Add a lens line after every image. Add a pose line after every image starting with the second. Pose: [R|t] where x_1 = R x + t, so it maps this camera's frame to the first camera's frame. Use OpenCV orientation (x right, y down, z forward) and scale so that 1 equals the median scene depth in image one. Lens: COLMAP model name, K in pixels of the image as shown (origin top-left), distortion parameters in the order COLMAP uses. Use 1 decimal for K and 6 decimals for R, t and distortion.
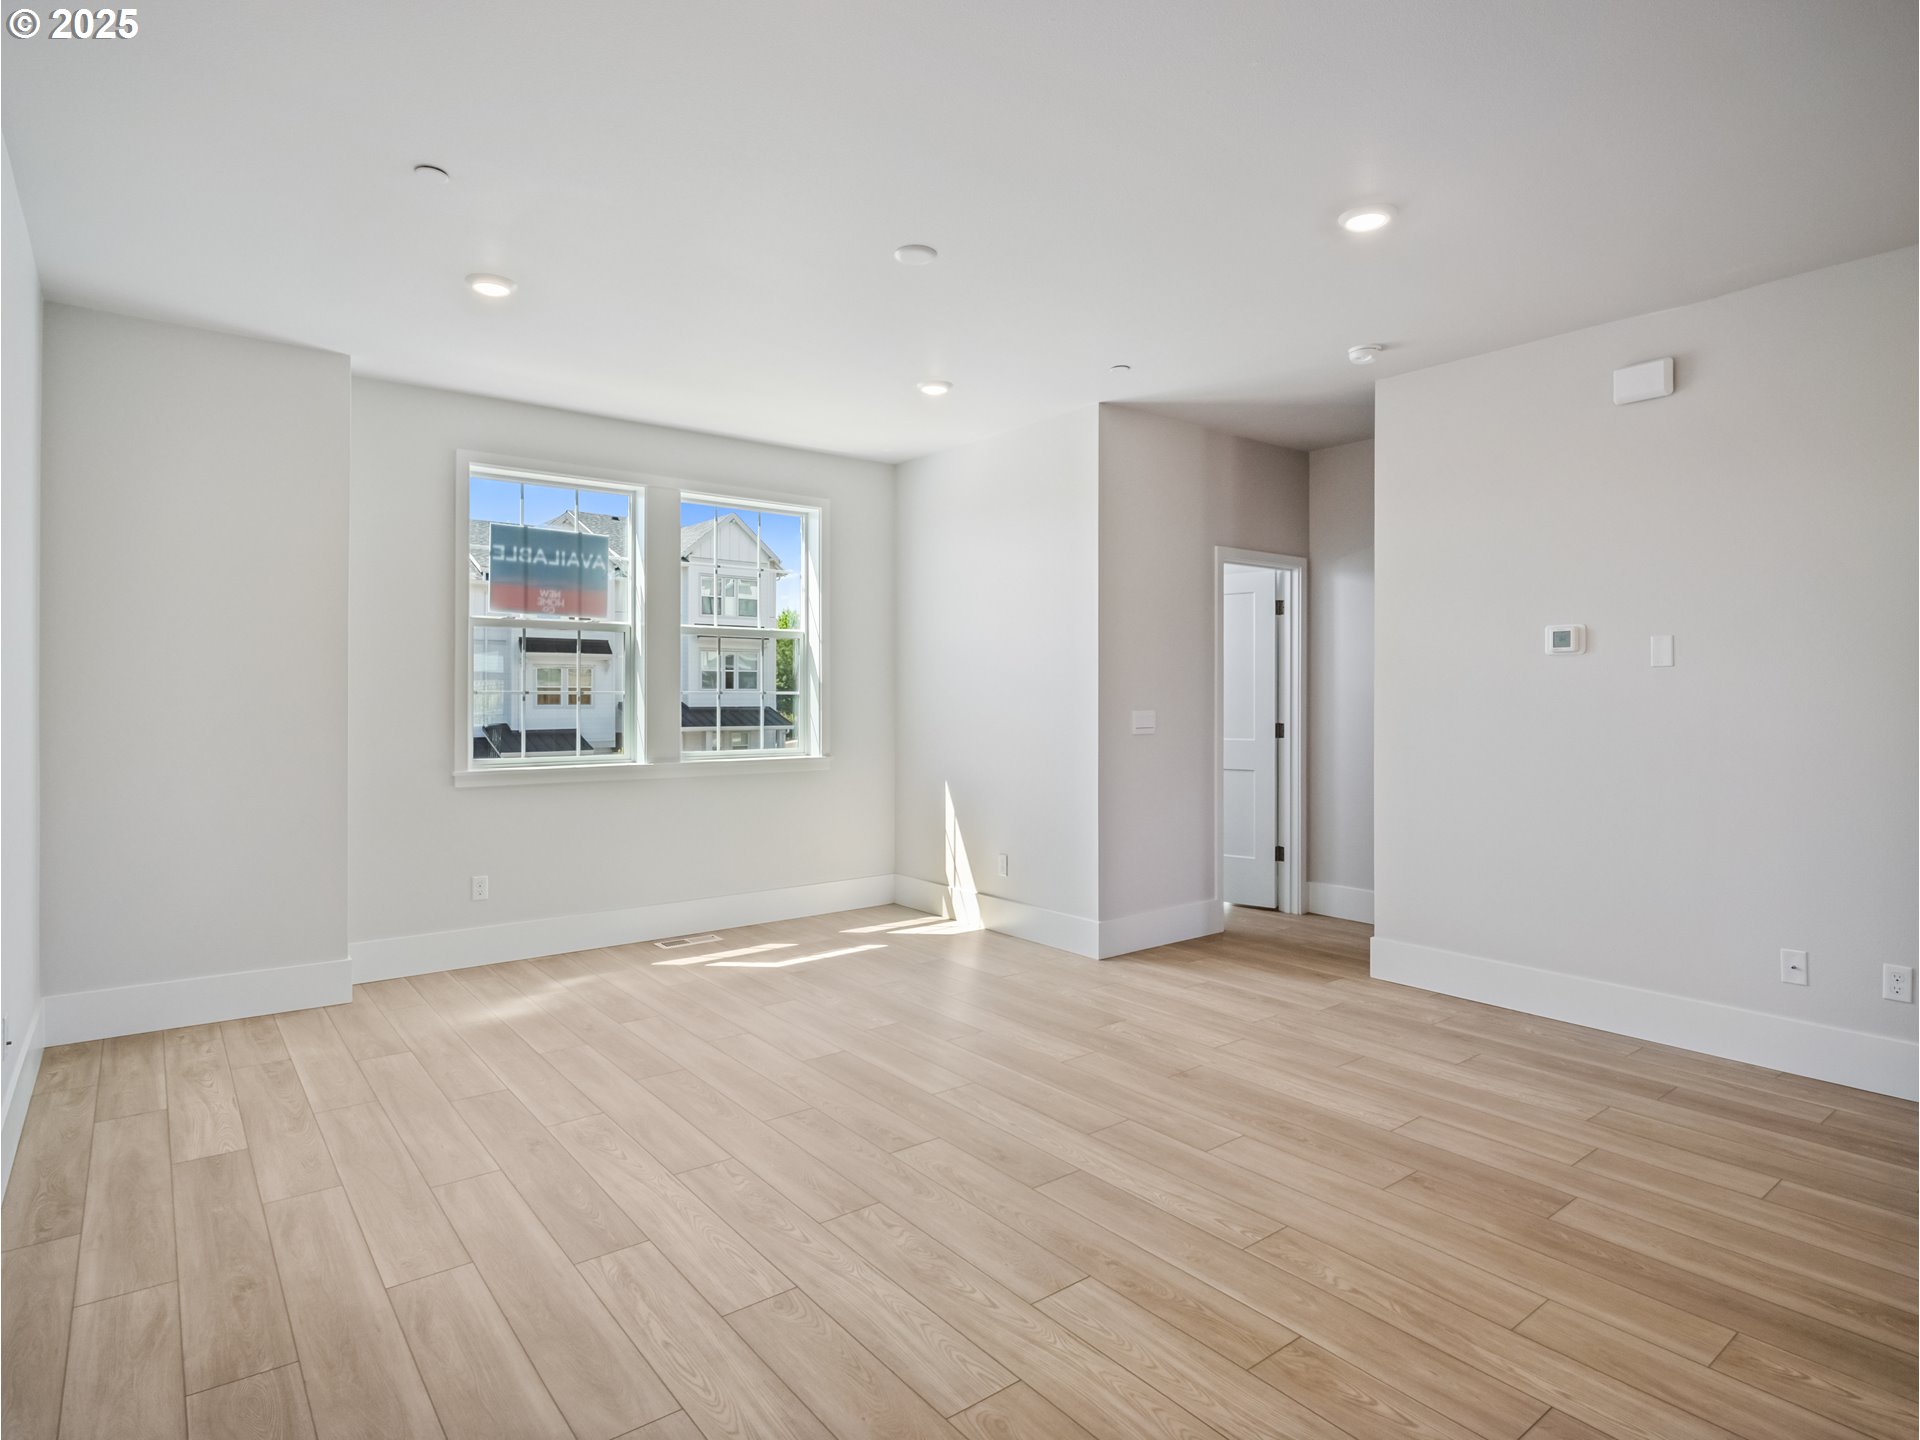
lens RADIAL K [[1038.5, 0, 944.9], [0, 1038.5, 707.8], [0, 0, 1]] dist [-0.003500, -0.006876]
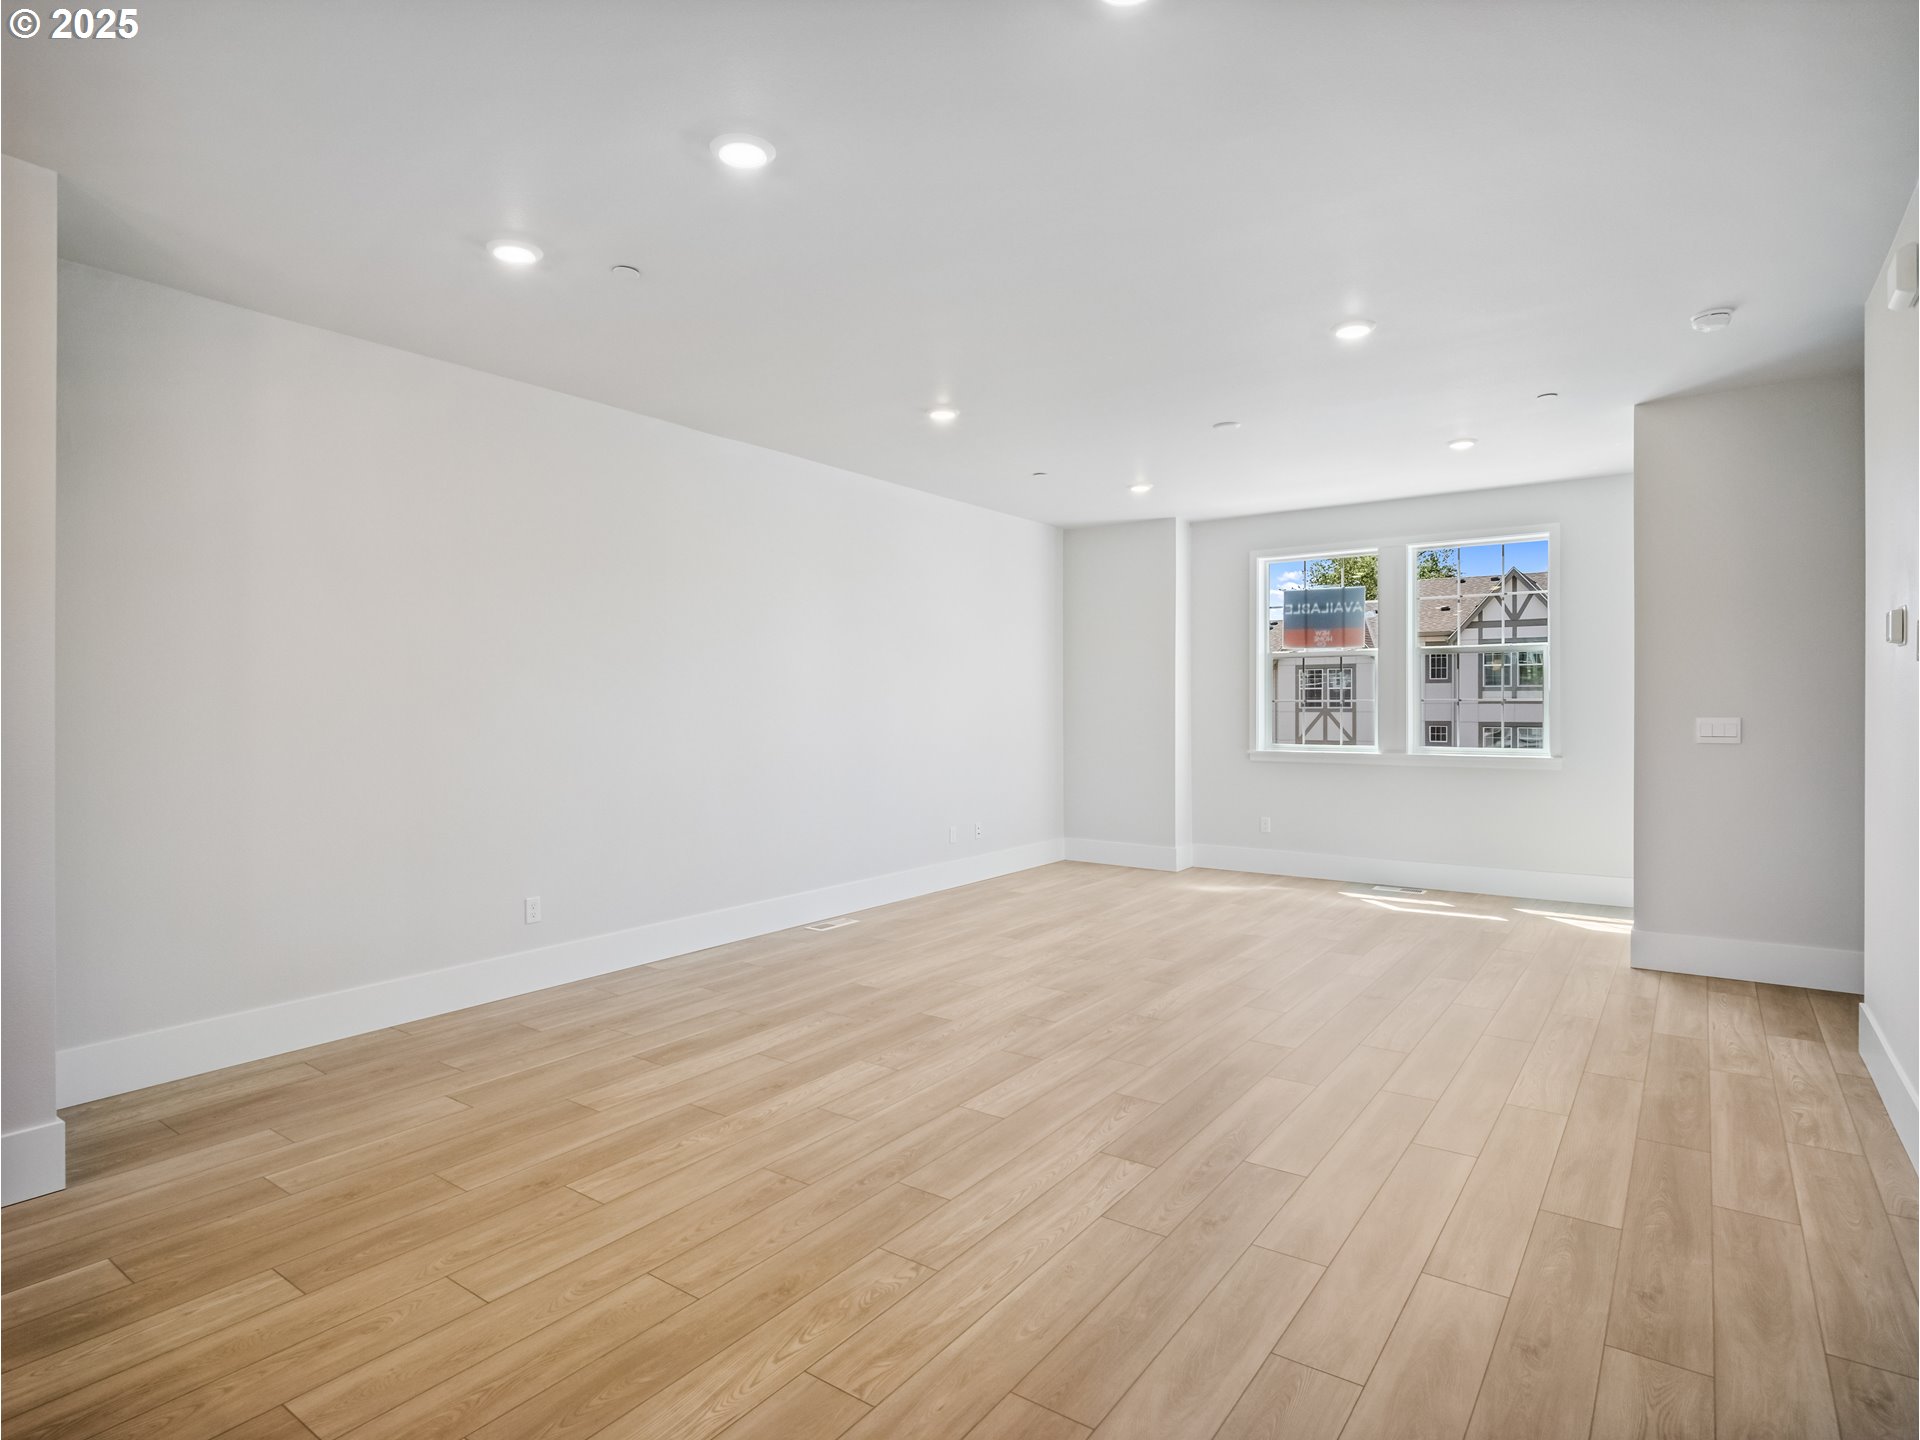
lens RADIAL K [[1038.5, 0, 967.7], [0, 1038.5, 719.3], [0, 0, 1]] dist [-0.003500, -0.006876]
pose [[0.293867, 0.012998, -0.955758, 0.885716], [-0.009123, 0.999900, 0.010794, 0.000046], [0.955803, 0.005547, 0.293956, 0.097404]]
